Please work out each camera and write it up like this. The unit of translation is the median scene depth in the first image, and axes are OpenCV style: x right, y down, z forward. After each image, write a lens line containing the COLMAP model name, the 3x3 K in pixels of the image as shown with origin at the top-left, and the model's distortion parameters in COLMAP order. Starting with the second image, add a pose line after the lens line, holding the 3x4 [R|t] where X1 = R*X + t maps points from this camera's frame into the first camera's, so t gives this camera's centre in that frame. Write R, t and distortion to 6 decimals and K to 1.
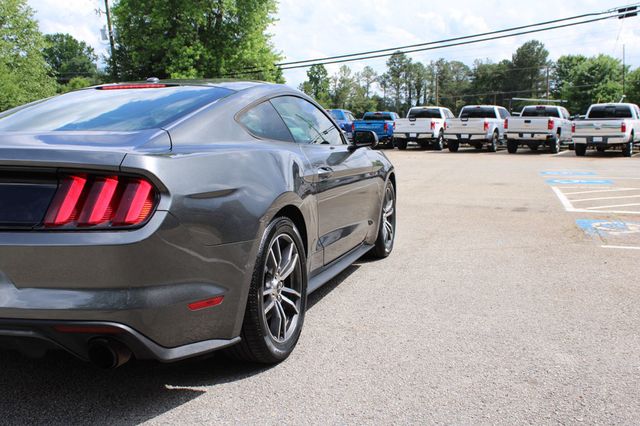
lens RADIAL K [[671.1, 0, 320.0], [0, 671.1, 213.0], [0, 0, 1]] dist [-0.134615, 0.180404]
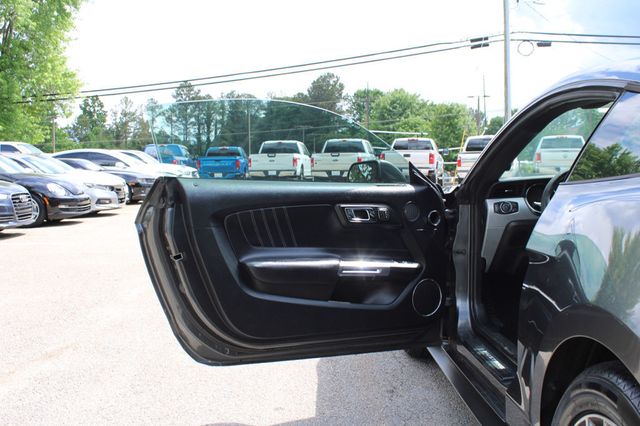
lens RADIAL K [[730.1, 0, 320.0], [0, 730.1, 213.0], [0, 0, 1]] dist [-0.086081, 0.011761]
pose [[0.951217, -0.027805, 0.307266, -0.084483], [0.047153, 0.997332, -0.055722, -0.007792], [-0.304897, 0.067493, 0.949991, 0.074140]]
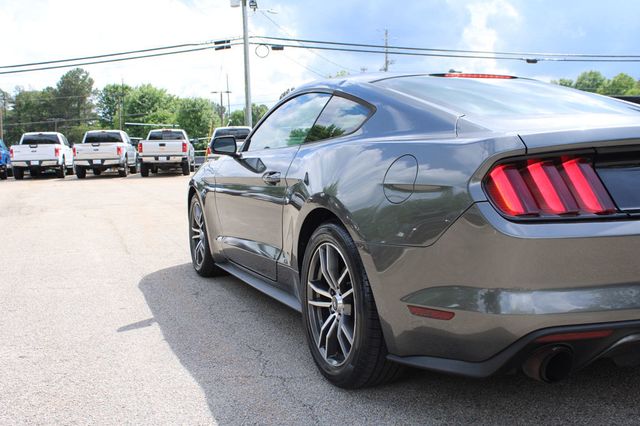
lens RADIAL K [[671.1, 0, 320.0], [0, 671.1, 213.0], [0, 0, 1]] dist [-0.134615, 0.180404]
pose [[0.781095, -0.072241, 0.620219, -0.107831], [0.098445, 0.995110, -0.008073, -0.001695], [-0.616603, 0.067363, 0.784387, 0.045740]]
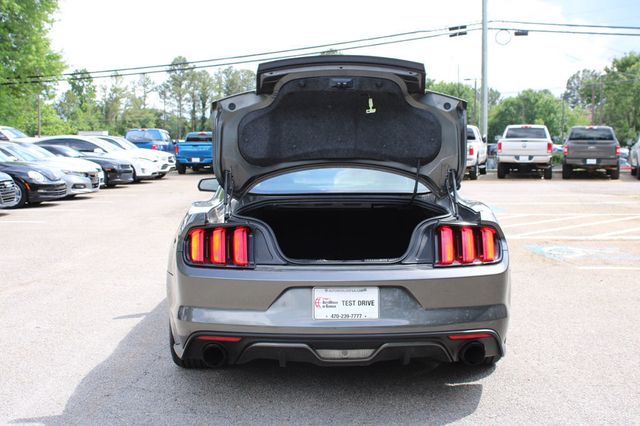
lens RADIAL K [[785.1, 0, 320.0], [0, 785.1, 213.0], [0, 0, 1]] dist [-0.067665, 0.051040]
pose [[0.954113, -0.022542, 0.298599, -0.076162], [0.034408, 0.998811, -0.034540, -0.002671], [-0.297465, 0.043230, 0.953754, -0.033852]]
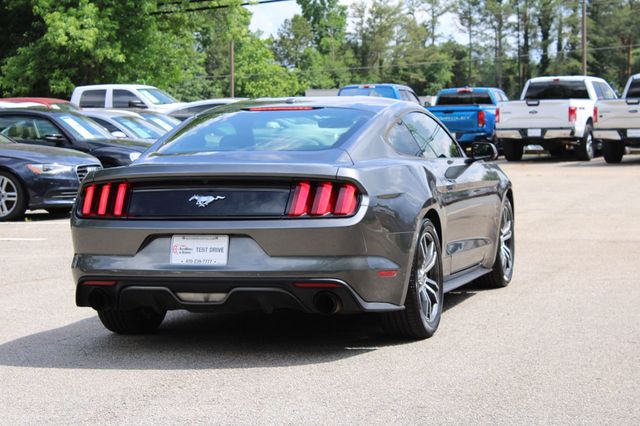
lens RADIAL K [[1526.0, 0, 320.0], [0, 1526.0, 213.0], [0, 0, 1]] dist [0.045703, 0.715653]
pose [[0.999891, -0.014536, -0.002679, -0.022153], [0.014341, 0.997969, -0.062059, 0.015062], [0.003576, 0.062013, 0.998069, -0.161573]]
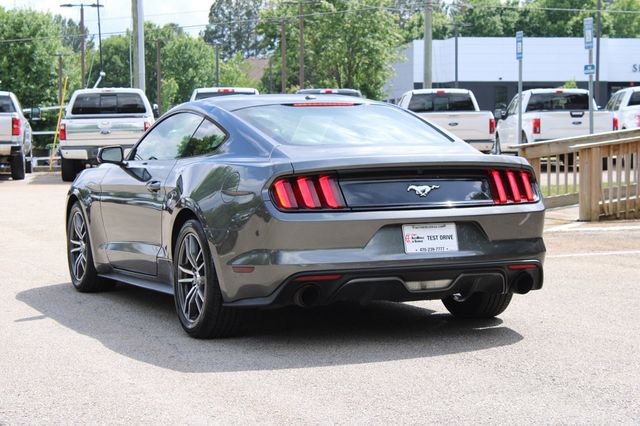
lens RADIAL K [[1526.0, 0, 320.0], [0, 1526.0, 213.0], [0, 0, 1]] dist [0.045703, 0.715653]
pose [[0.773677, -0.041235, 0.632236, -0.201714], [0.088072, 0.995191, -0.042869, 0.010792], [-0.627428, 0.088849, 0.773589, -0.102549]]
